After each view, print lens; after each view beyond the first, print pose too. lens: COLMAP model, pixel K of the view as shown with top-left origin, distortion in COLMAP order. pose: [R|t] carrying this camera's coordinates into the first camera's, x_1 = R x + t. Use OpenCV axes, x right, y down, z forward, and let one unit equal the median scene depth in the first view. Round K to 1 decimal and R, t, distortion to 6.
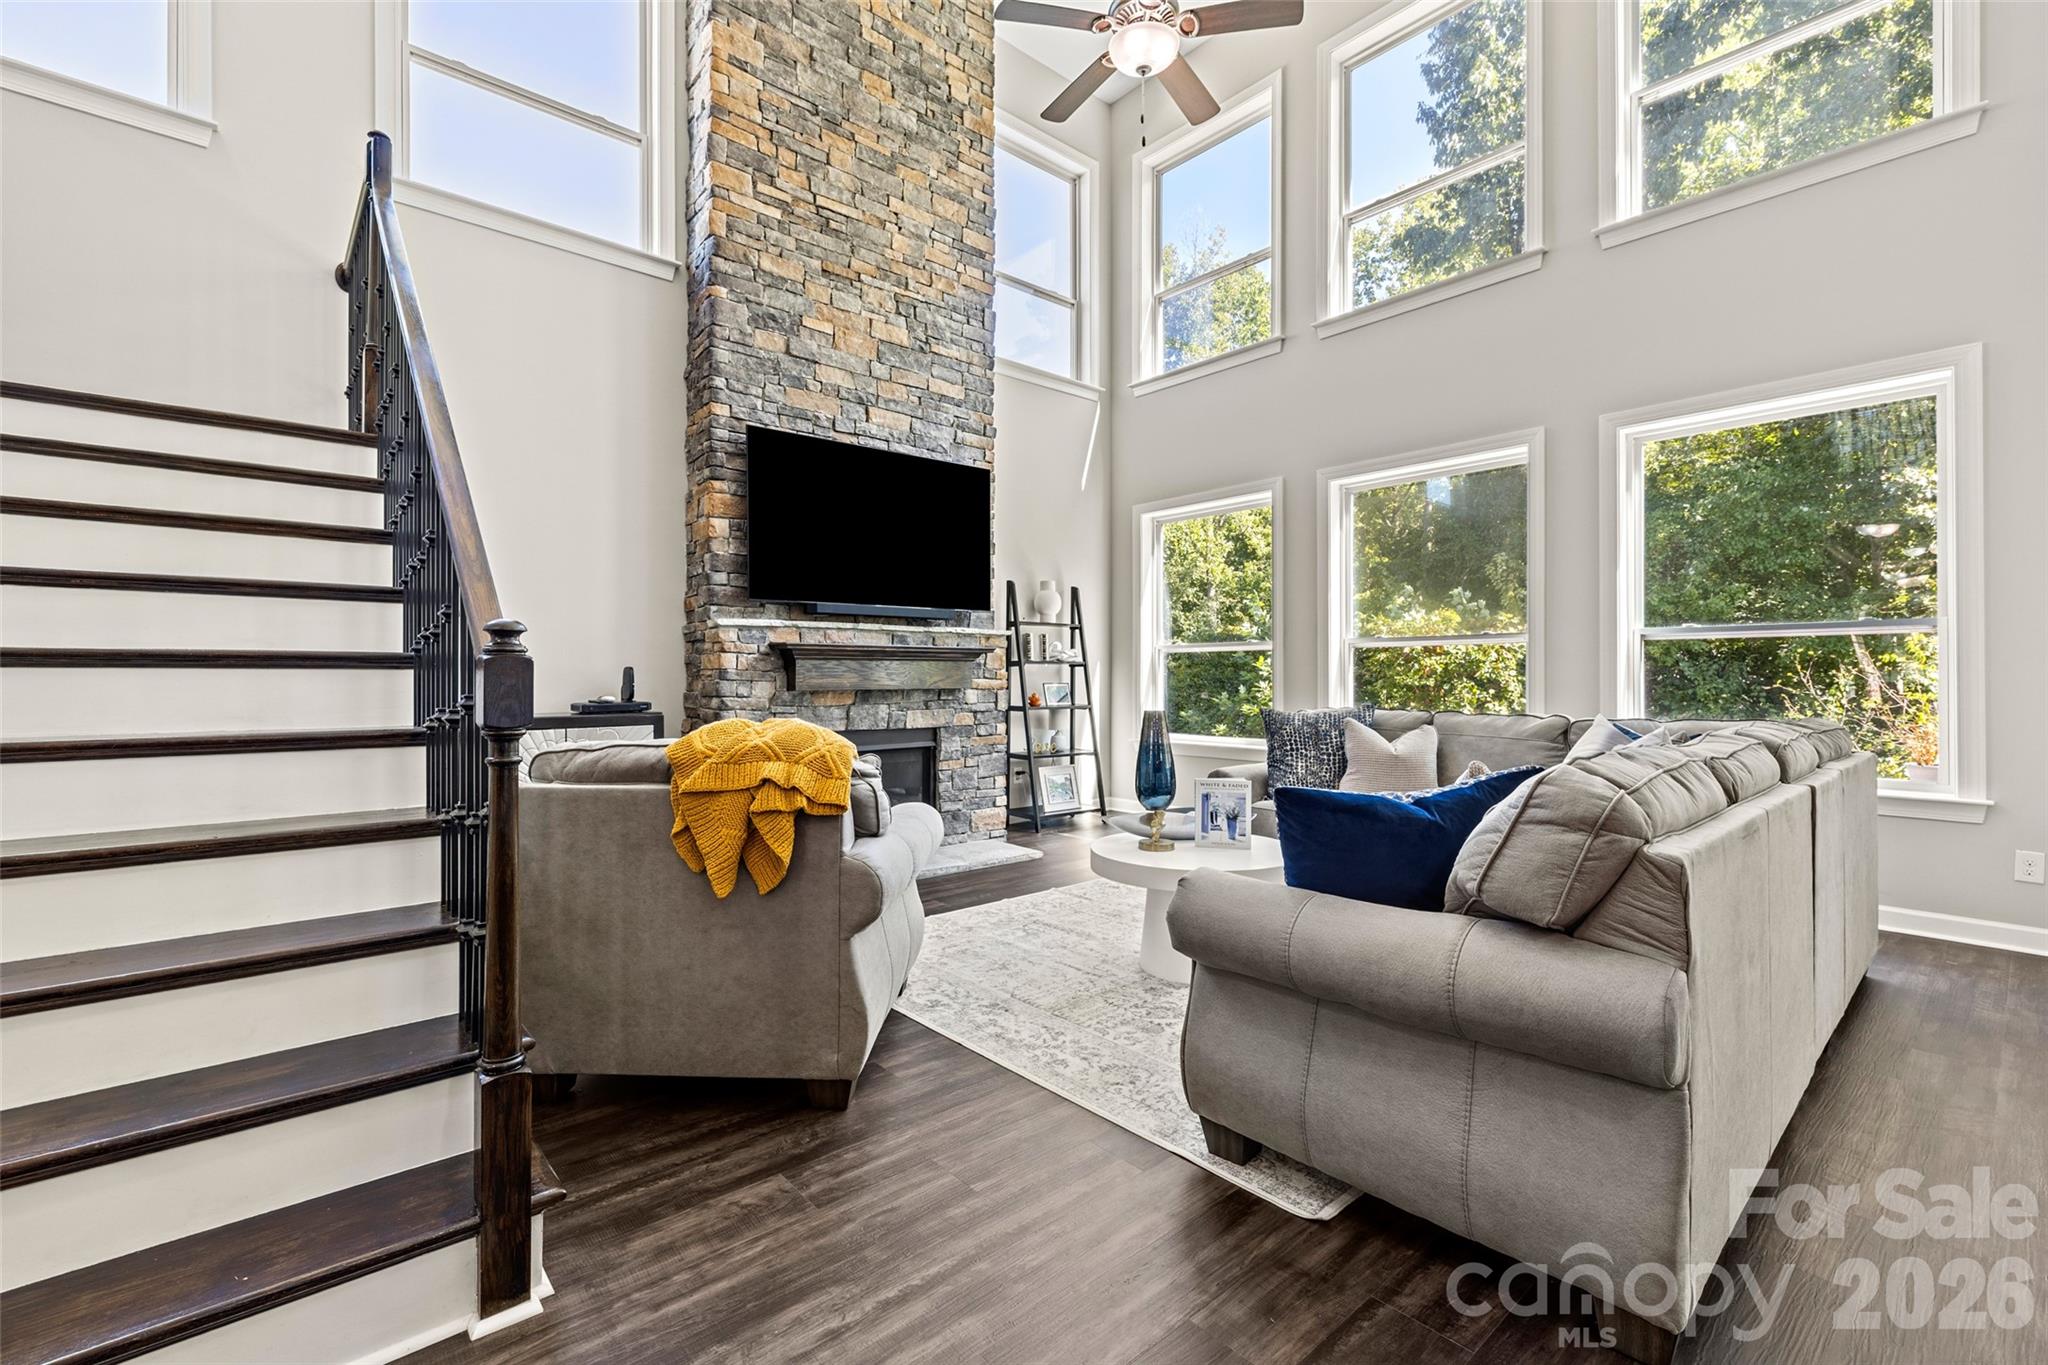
lens RADIAL K [[882.6, 0, 1025.8], [0, 882.6, 675.0], [0, 0, 1]] dist [0.003695, 0.000059]
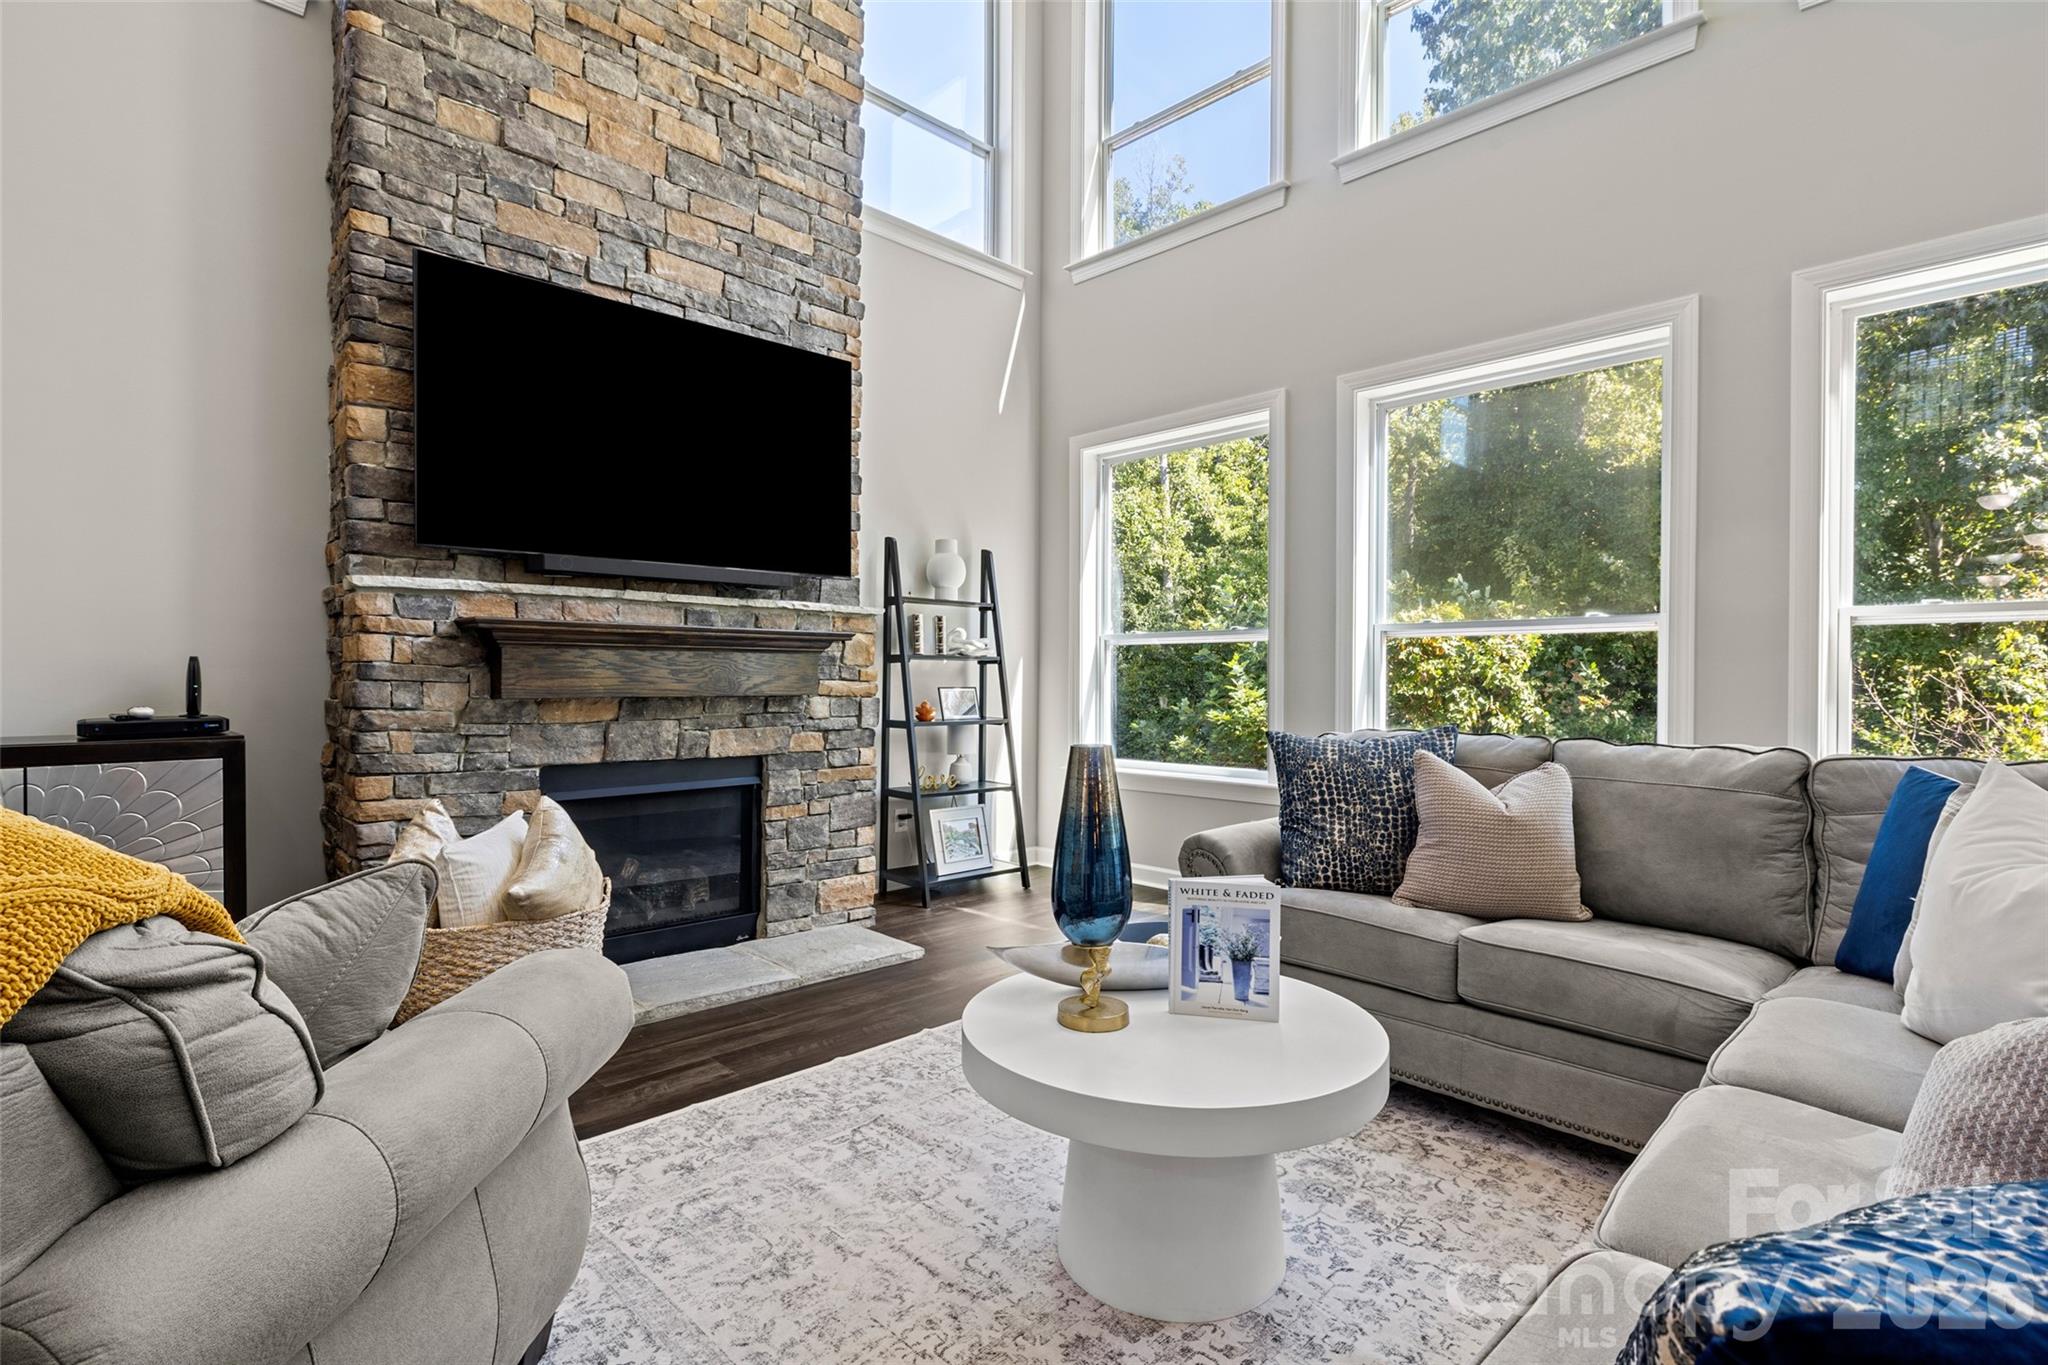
lens RADIAL K [[980.1, 0, 1018.2], [0, 980.1, 689.3], [0, 0, 1]] dist [-0.005923, 0.002098]
pose [[0.998283, 0.004359, 0.058405, 0.045646], [-0.005075, 0.999914, 0.012119, 0.001507], [-0.058347, -0.012395, 0.998219, 0.283377]]
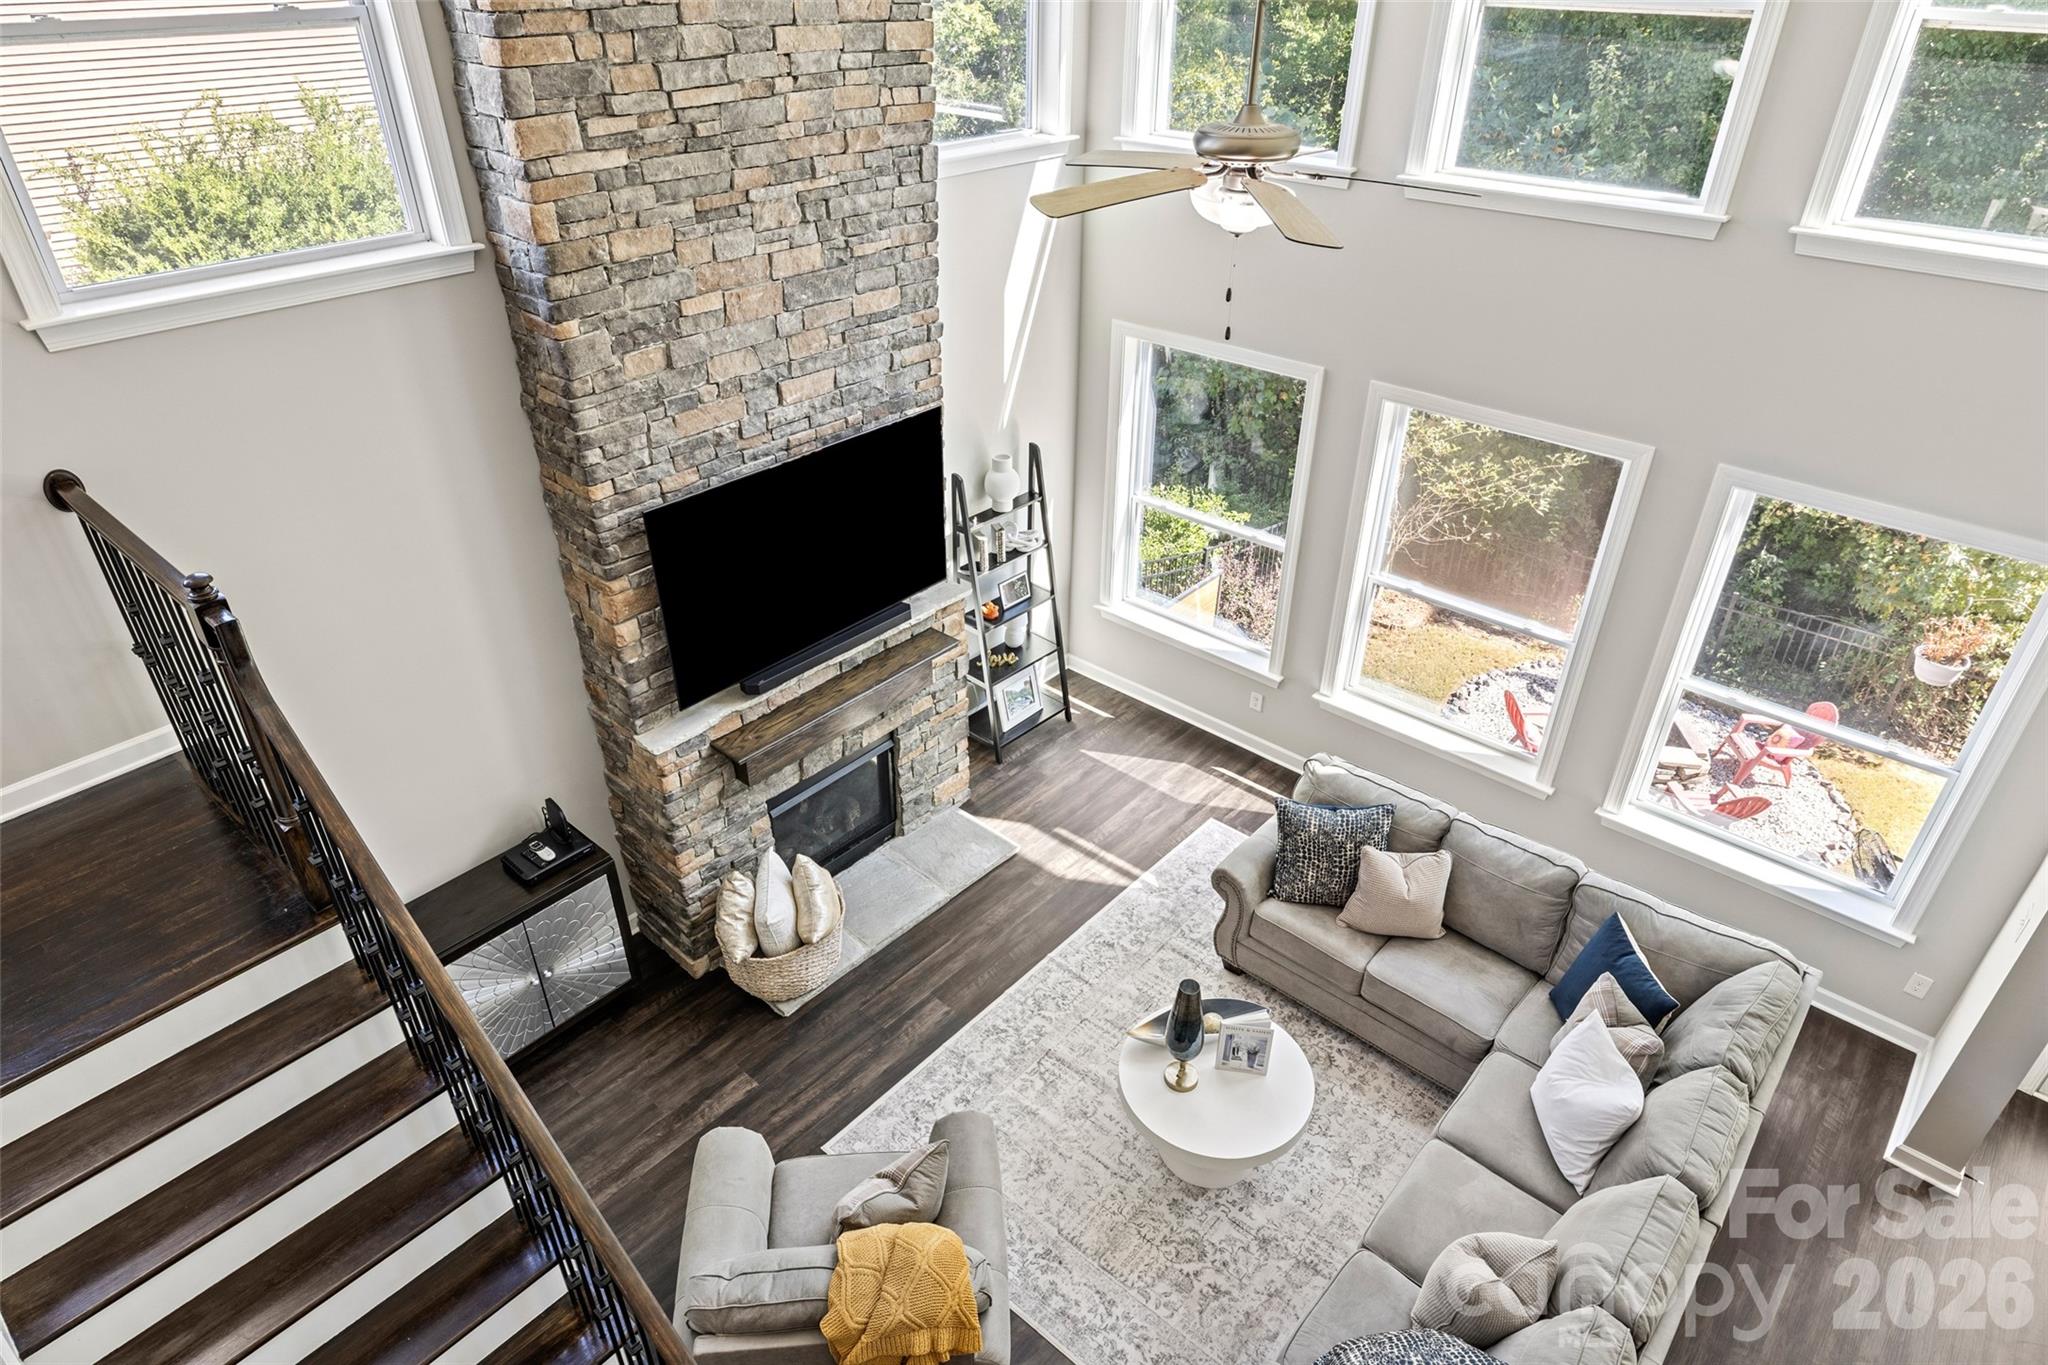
lens RADIAL K [[1211.8, 0, 1011.7], [0, 1211.8, 680.6], [0, 0, 1]] dist [-0.000365, 0.000124]
pose [[0.991762, -0.066253, 0.109628, -0.116746], [-0.004136, 0.838838, 0.544366, -0.636569], [-0.128026, -0.540335, 0.831654, 0.040097]]
